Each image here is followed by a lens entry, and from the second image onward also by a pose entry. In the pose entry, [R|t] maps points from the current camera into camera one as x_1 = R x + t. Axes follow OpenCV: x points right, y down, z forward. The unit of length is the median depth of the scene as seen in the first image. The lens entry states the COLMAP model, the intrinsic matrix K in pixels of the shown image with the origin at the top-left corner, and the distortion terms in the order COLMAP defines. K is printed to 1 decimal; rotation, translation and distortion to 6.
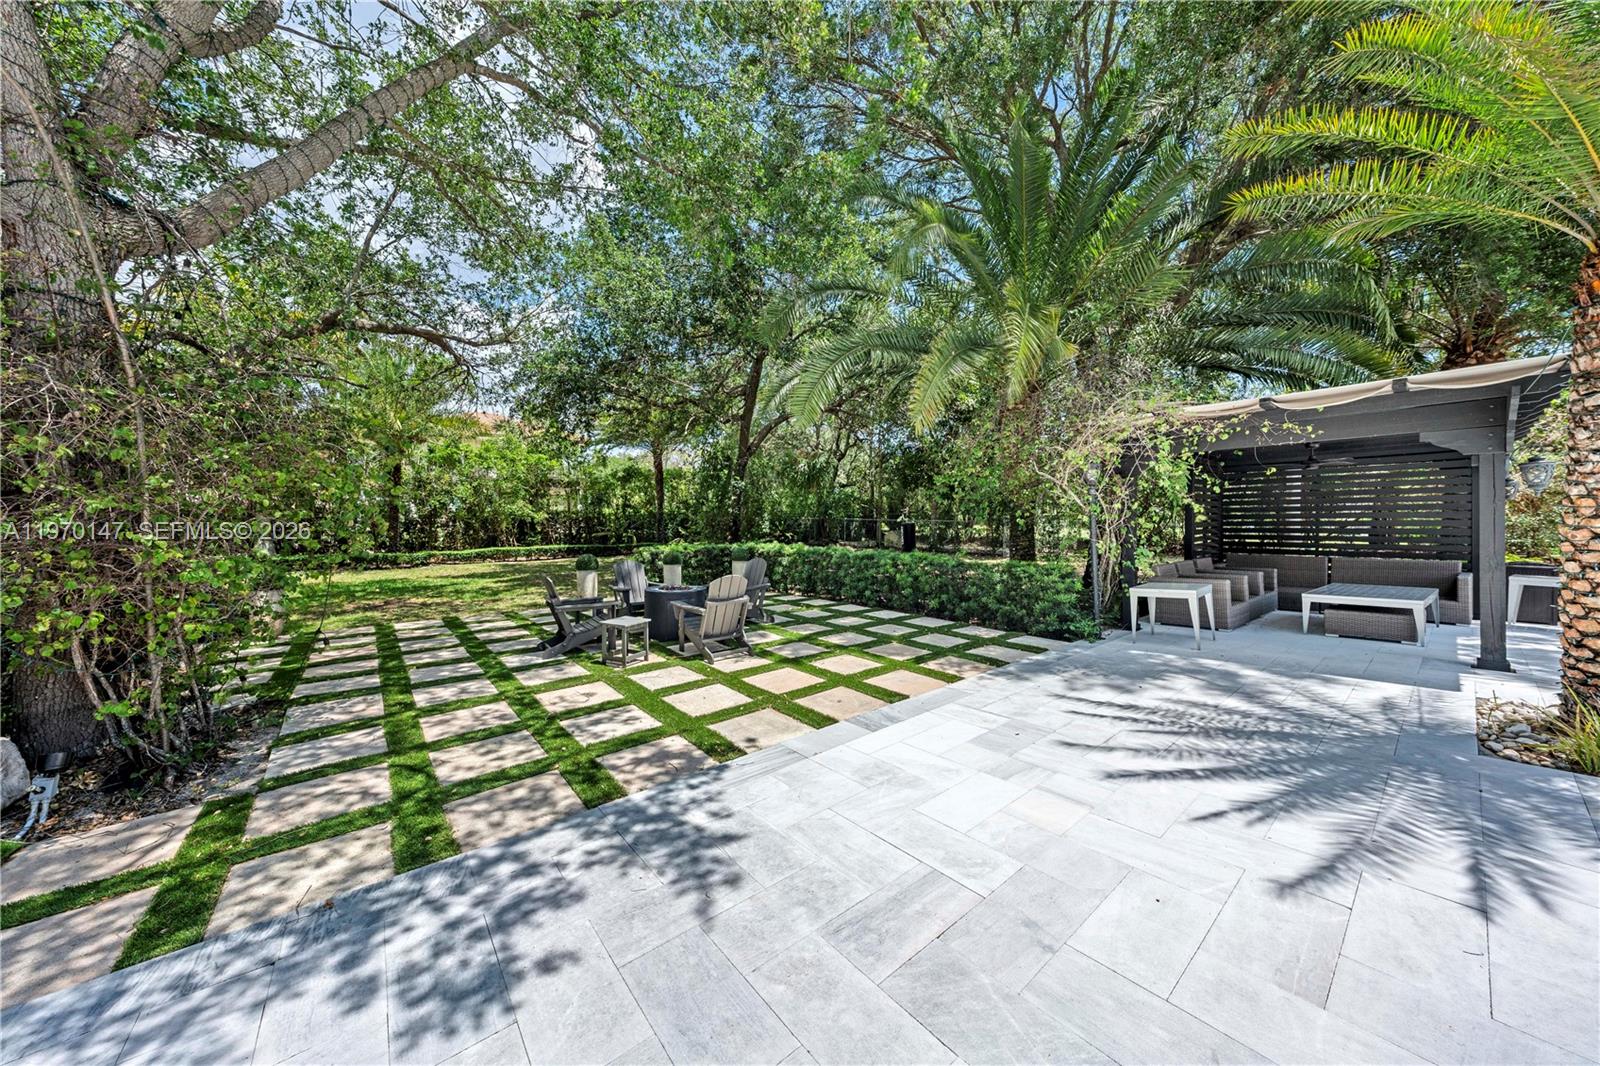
lens RADIAL K [[544.1, 0, 799.9], [0, 544.1, 523.4], [0, 0, 1]] dist [-0.002624, 0.000040]
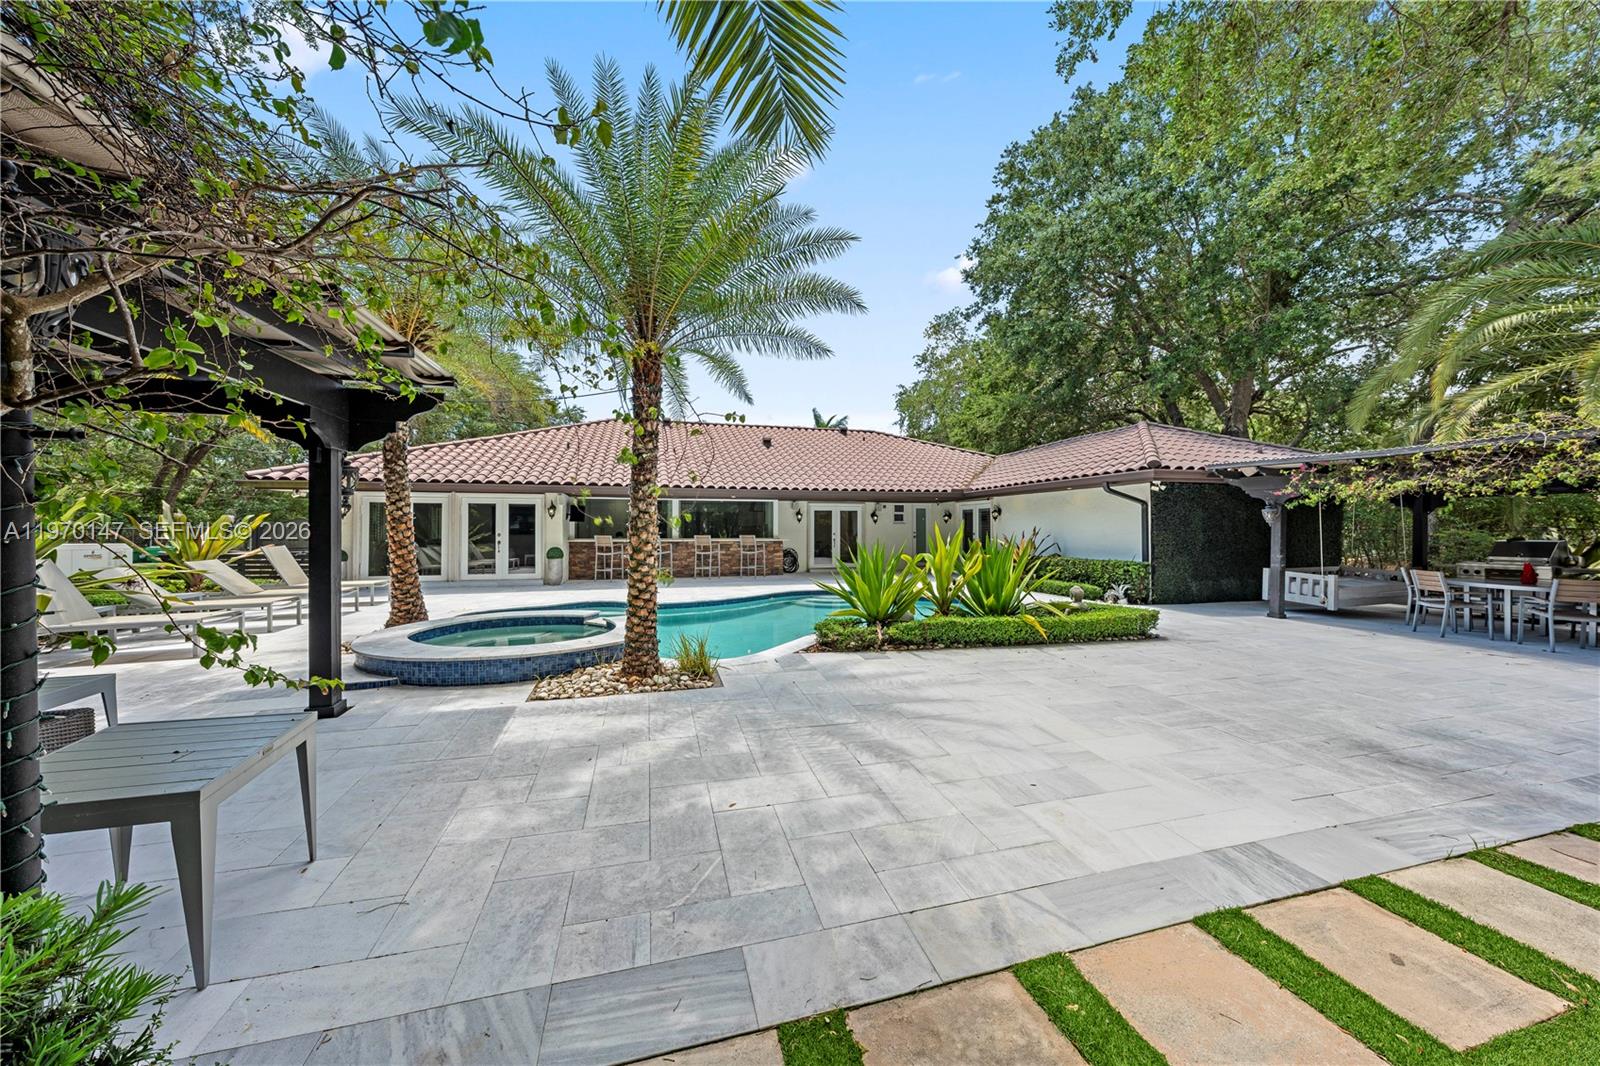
lens RADIAL K [[544.1, 0, 799.9], [0, 544.1, 523.4], [0, 0, 1]] dist [-0.002624, 0.000040]
pose [[-0.917325, 0.004919, 0.398110, 0.404411], [0.005661, 0.999984, 0.000689, -0.014716], [-0.398100, 0.002886, -0.917337, 1.949552]]
